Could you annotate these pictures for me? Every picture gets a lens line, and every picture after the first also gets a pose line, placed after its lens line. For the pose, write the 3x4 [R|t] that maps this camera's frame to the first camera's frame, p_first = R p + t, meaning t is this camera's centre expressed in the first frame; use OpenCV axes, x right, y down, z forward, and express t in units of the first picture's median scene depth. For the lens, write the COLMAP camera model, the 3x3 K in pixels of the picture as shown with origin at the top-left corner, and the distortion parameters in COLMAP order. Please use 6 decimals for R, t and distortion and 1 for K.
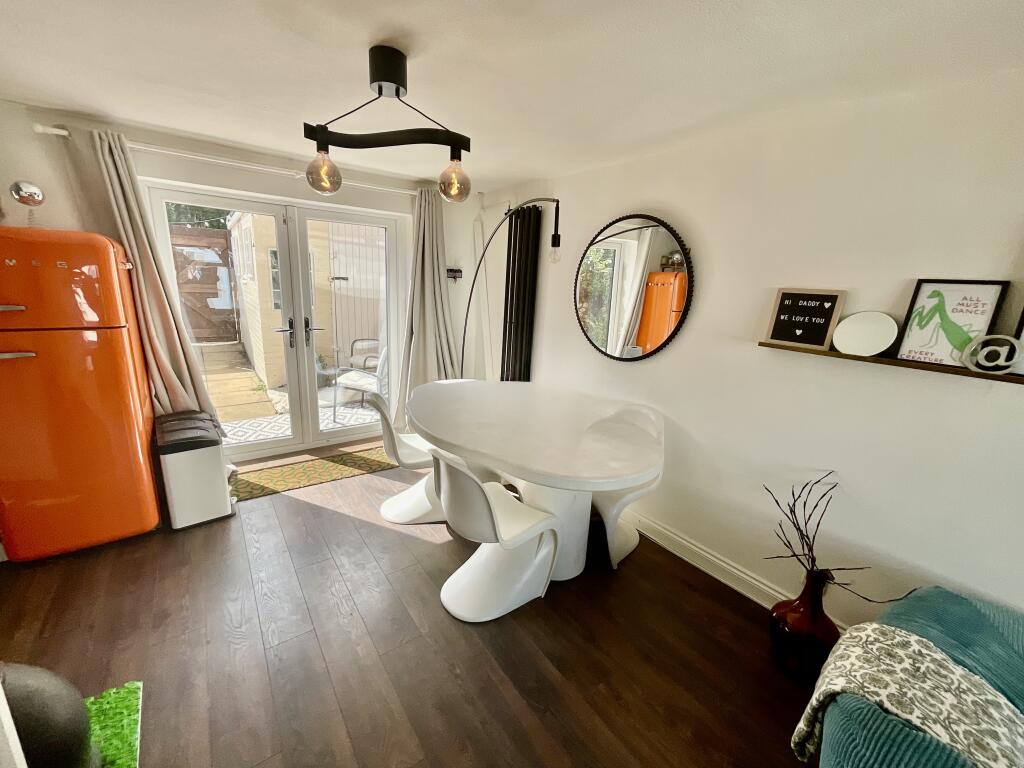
lens RADIAL K [[411.4, 0, 511.1], [0, 411.4, 380.7], [0, 0, 1]] dist [-0.000674, 0.000028]
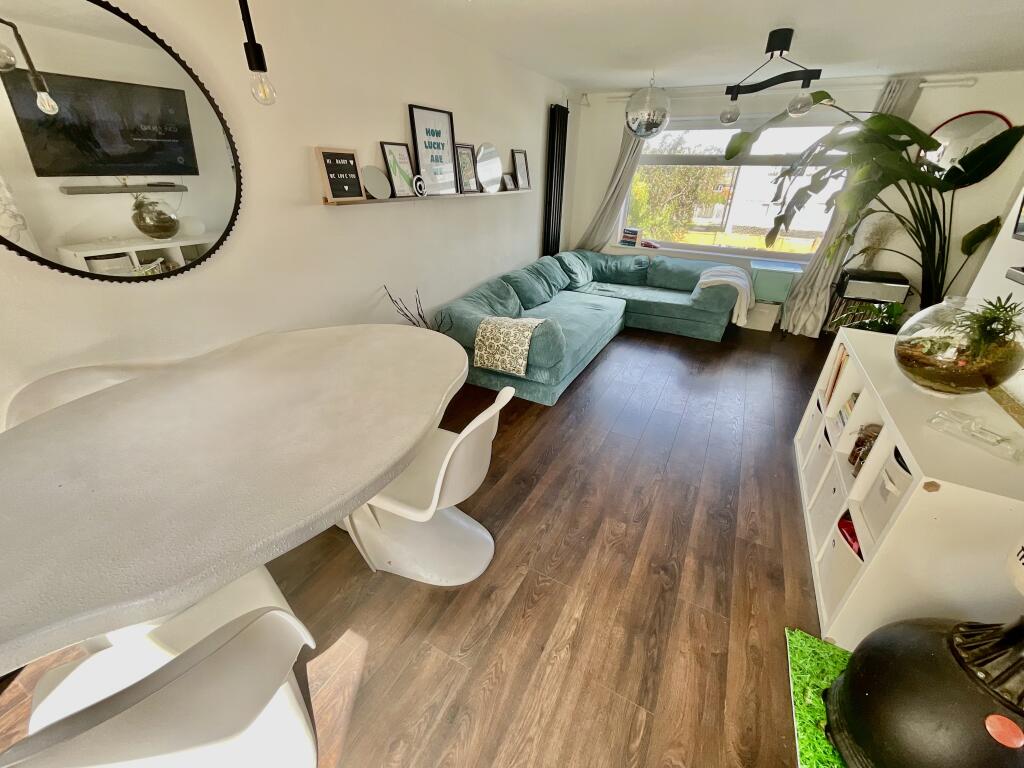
lens RADIAL K [[411.4, 0, 511.1], [0, 411.4, 380.7], [0, 0, 1]] dist [-0.000674, 0.000028]
pose [[-0.424147, -0.459330, 0.780459, -0.743454], [0.176340, 0.803432, 0.568684, -0.274052], [-0.888259, 0.378831, -0.259775, 1.130277]]
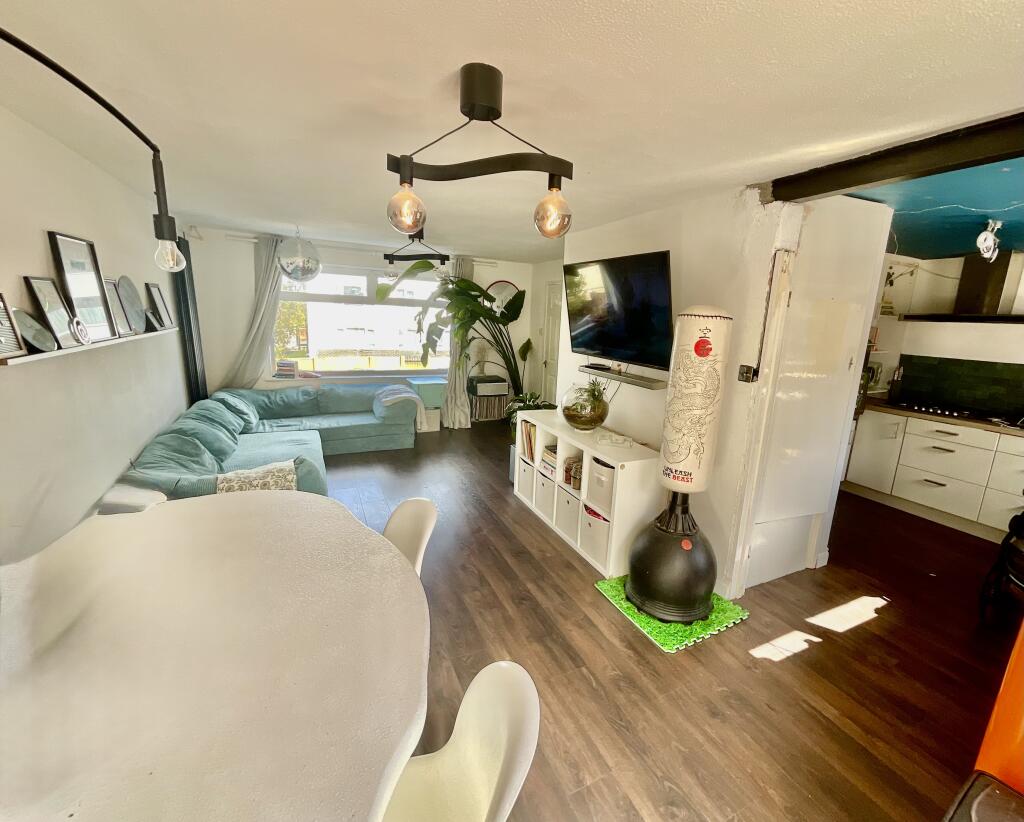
lens RADIAL K [[444.2, 0, 535.2], [0, 444.2, 410.3], [0, 0, 1]] dist [0.000892, 0.000217]
pose [[-0.979397, -0.129586, 0.154885, -0.525918], [-0.048865, 0.896246, 0.440858, -0.449769], [-0.195944, 0.424206, -0.884112, 1.688569]]
